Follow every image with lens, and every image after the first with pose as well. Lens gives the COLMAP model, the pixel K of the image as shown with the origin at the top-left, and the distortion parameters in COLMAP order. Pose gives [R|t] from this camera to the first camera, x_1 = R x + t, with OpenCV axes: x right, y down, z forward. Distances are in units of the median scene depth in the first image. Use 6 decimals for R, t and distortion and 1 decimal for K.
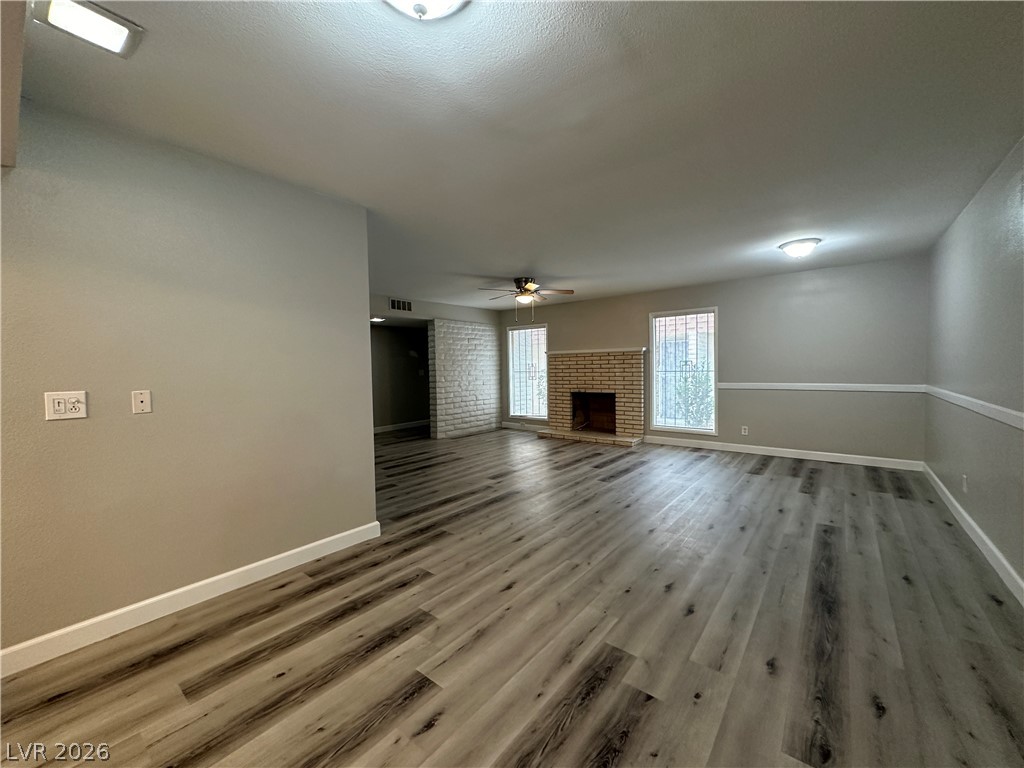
lens RADIAL K [[408.8, 0, 510.7], [0, 408.8, 383.2], [0, 0, 1]] dist [0.002271, -0.000382]
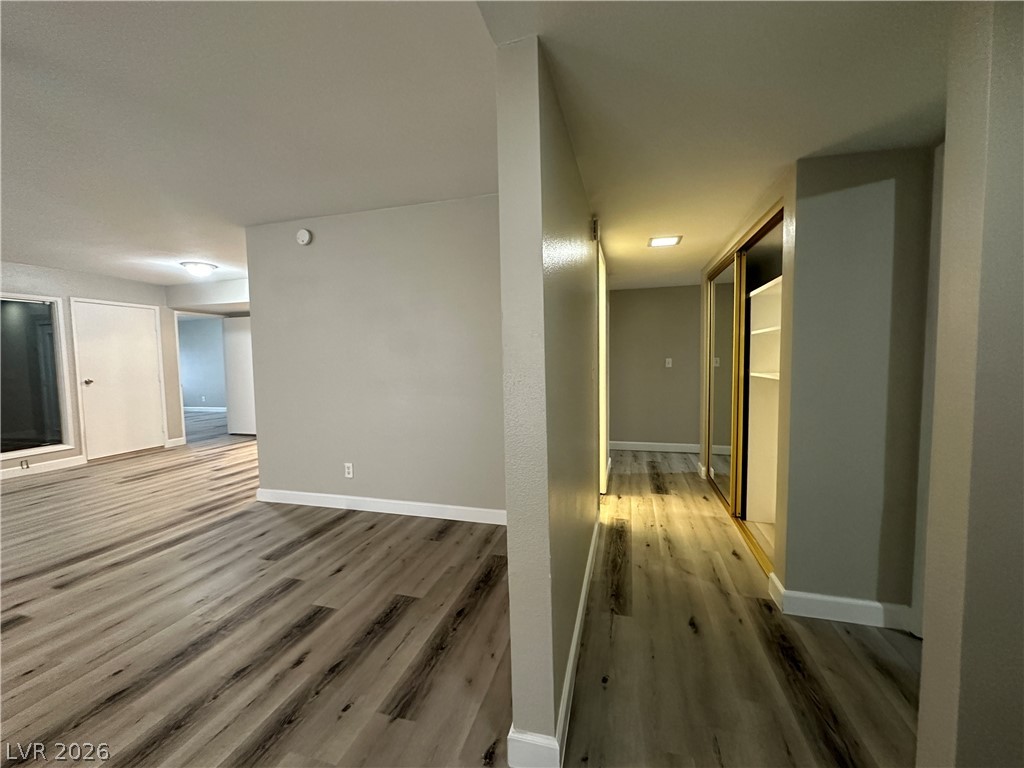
lens RADIAL K [[408.8, 0, 509.1], [0, 408.8, 386.3], [0, 0, 1]] dist [0.002271, -0.000382]
pose [[-0.922529, 0.054315, -0.382087, -0.292306], [0.015365, 0.994431, 0.104264, -0.041291], [0.385623, 0.090316, -0.918226, 1.232314]]
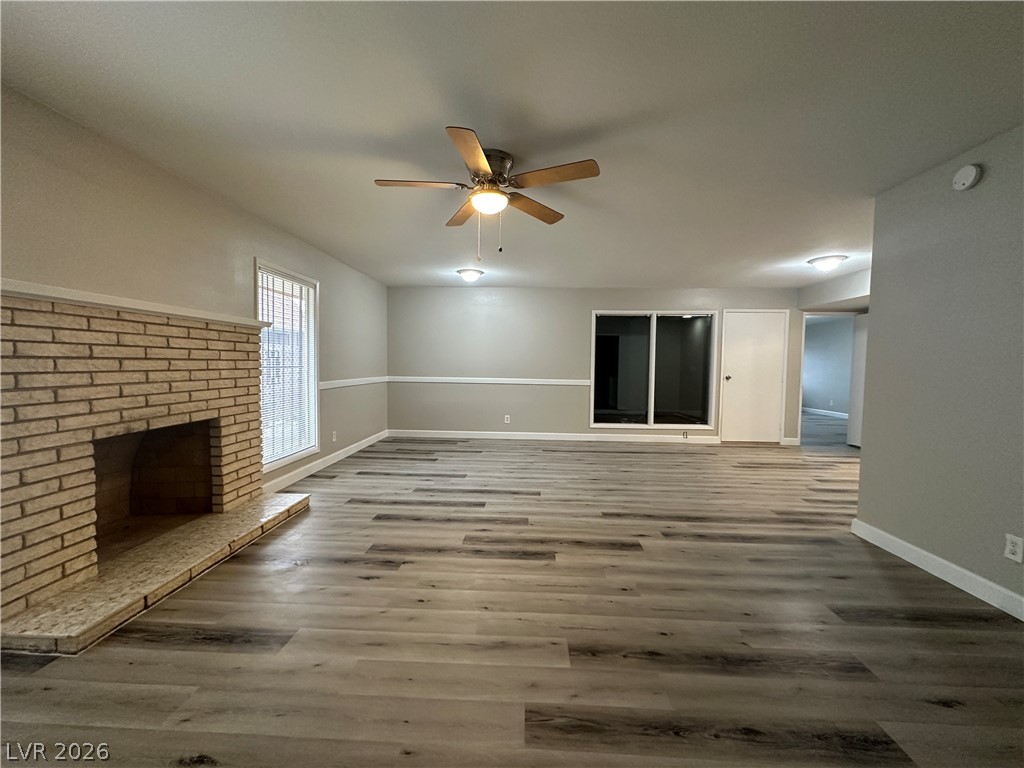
lens RADIAL K [[408.8, 0, 510.4], [0, 408.8, 383.4], [0, 0, 1]] dist [0.002271, -0.000382]
pose [[-0.596451, -0.032879, 0.801976, -0.316714], [0.024544, 0.997946, 0.059168, -0.034339], [-0.802274, 0.054974, -0.594419, 1.159615]]
